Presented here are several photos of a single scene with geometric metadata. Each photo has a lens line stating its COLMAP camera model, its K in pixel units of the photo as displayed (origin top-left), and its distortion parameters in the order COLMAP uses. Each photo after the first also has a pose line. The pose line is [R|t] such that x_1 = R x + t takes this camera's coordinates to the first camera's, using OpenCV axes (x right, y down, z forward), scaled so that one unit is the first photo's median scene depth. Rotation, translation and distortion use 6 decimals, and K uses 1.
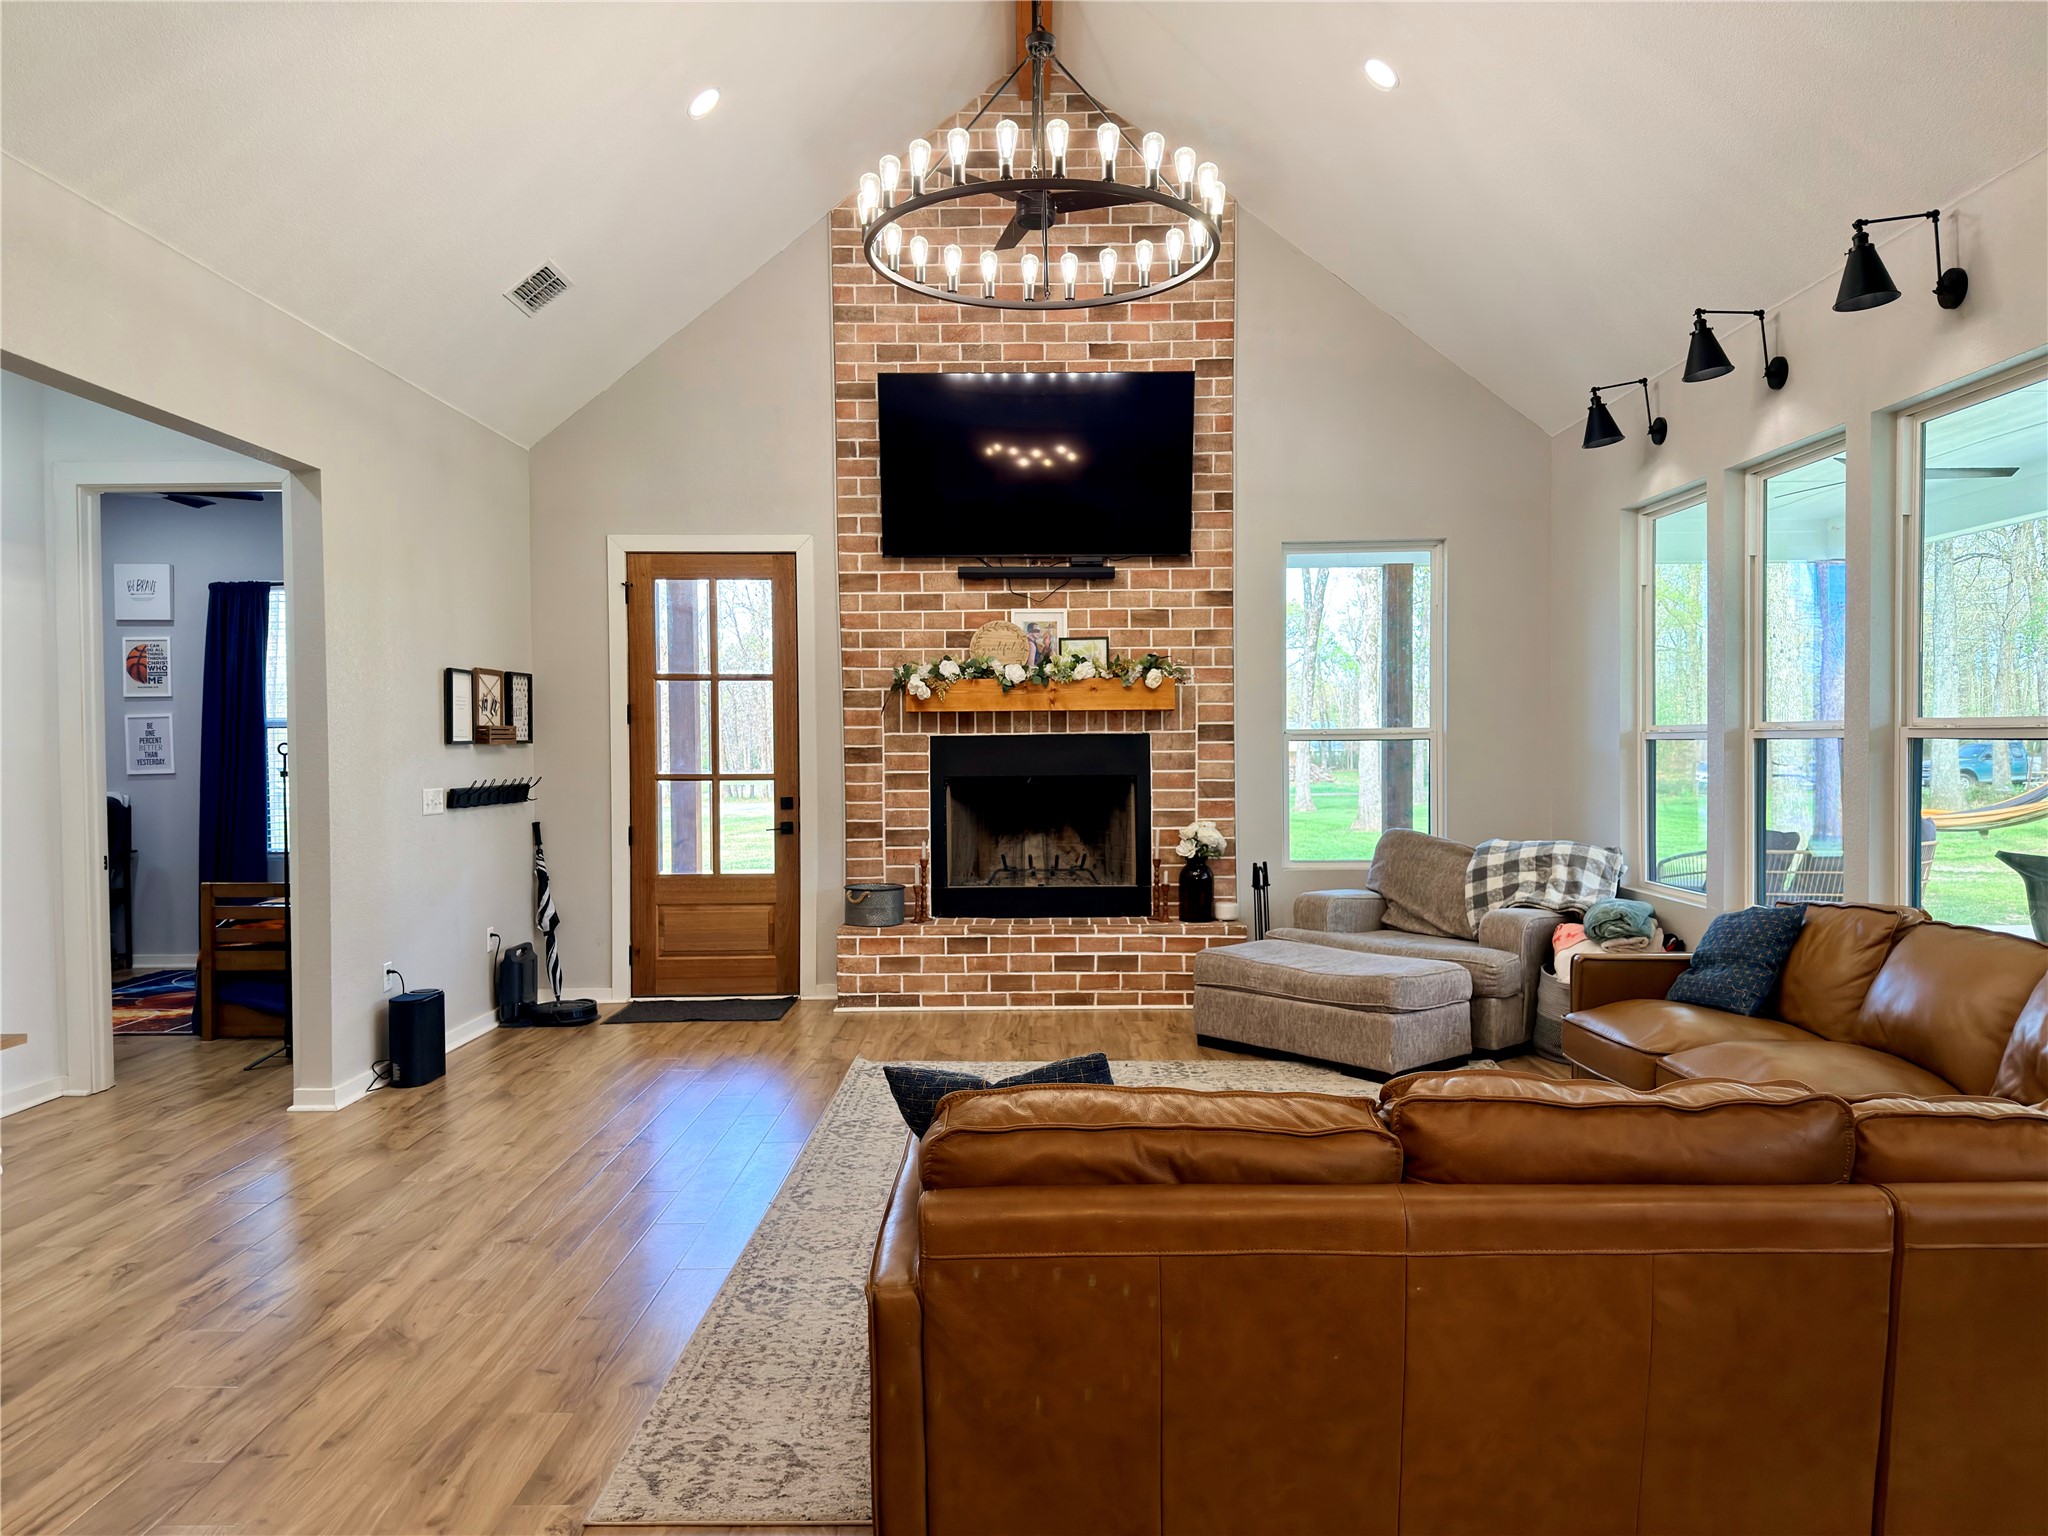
lens RADIAL K [[1430.4, 0, 1024.0], [0, 1430.4, 768.8], [0, 0, 1]] dist [0.029390, -0.003753]
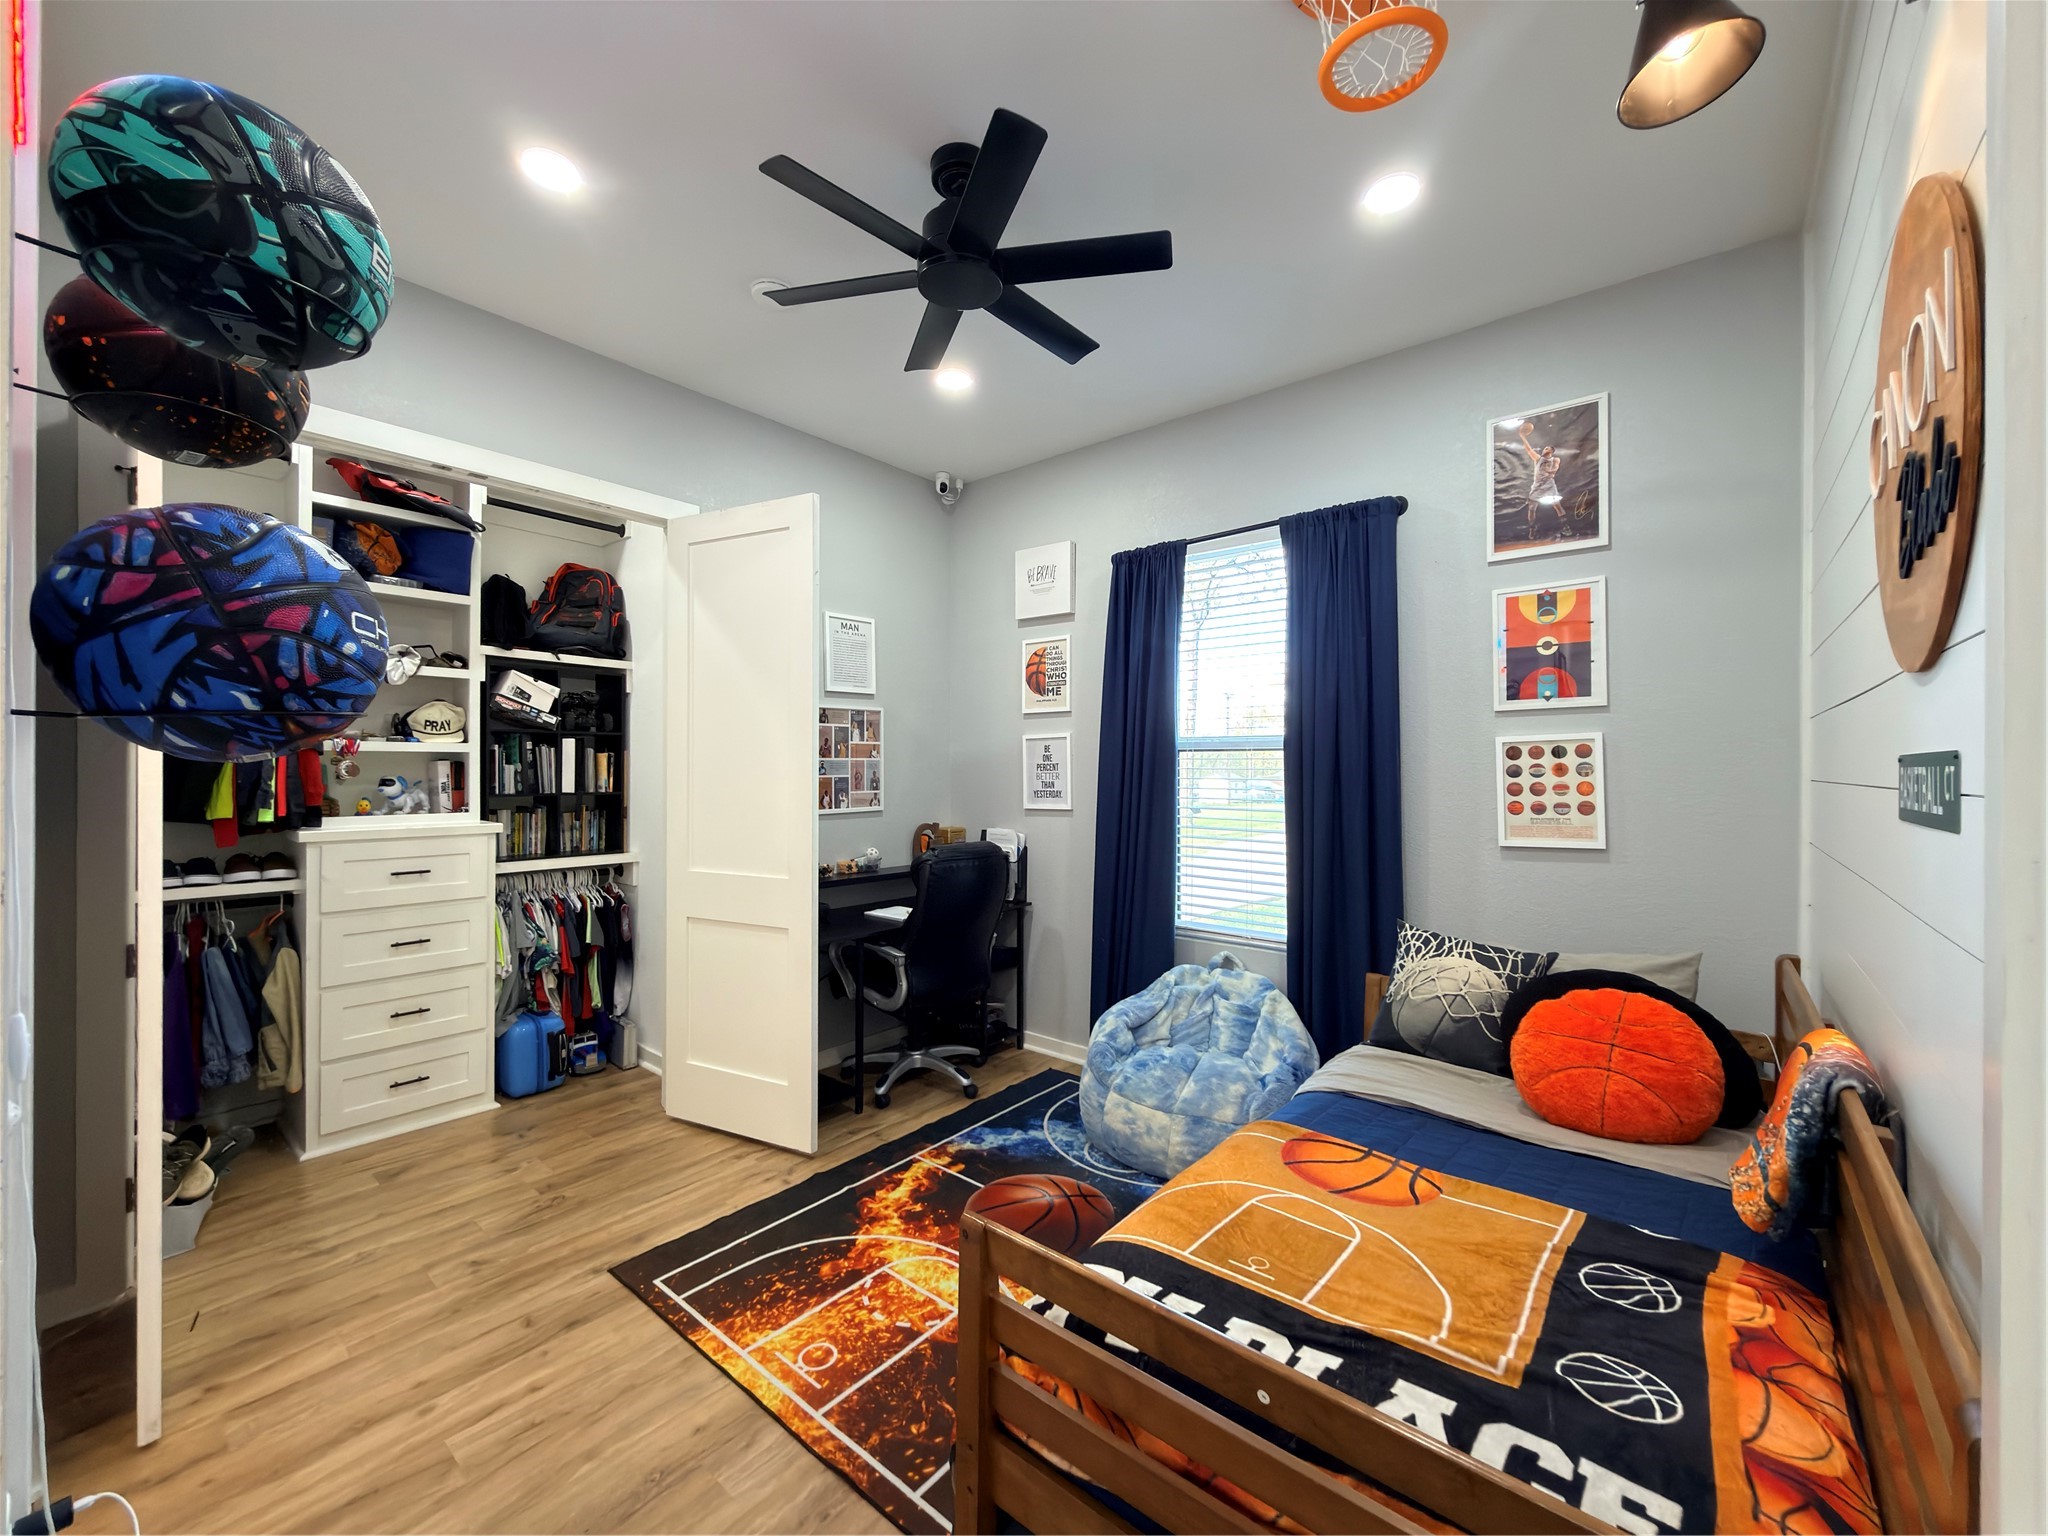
lens RADIAL K [[817.3, 0, 1022.6], [0, 817.3, 769.5], [0, 0, 1]] dist [-0.000442, 0.000003]
pose [[0.772335, 0.010869, -0.635122, -0.329471], [-0.022731, 0.999686, -0.010534, -0.013330], [0.634808, 0.022573, 0.772340, 0.644429]]
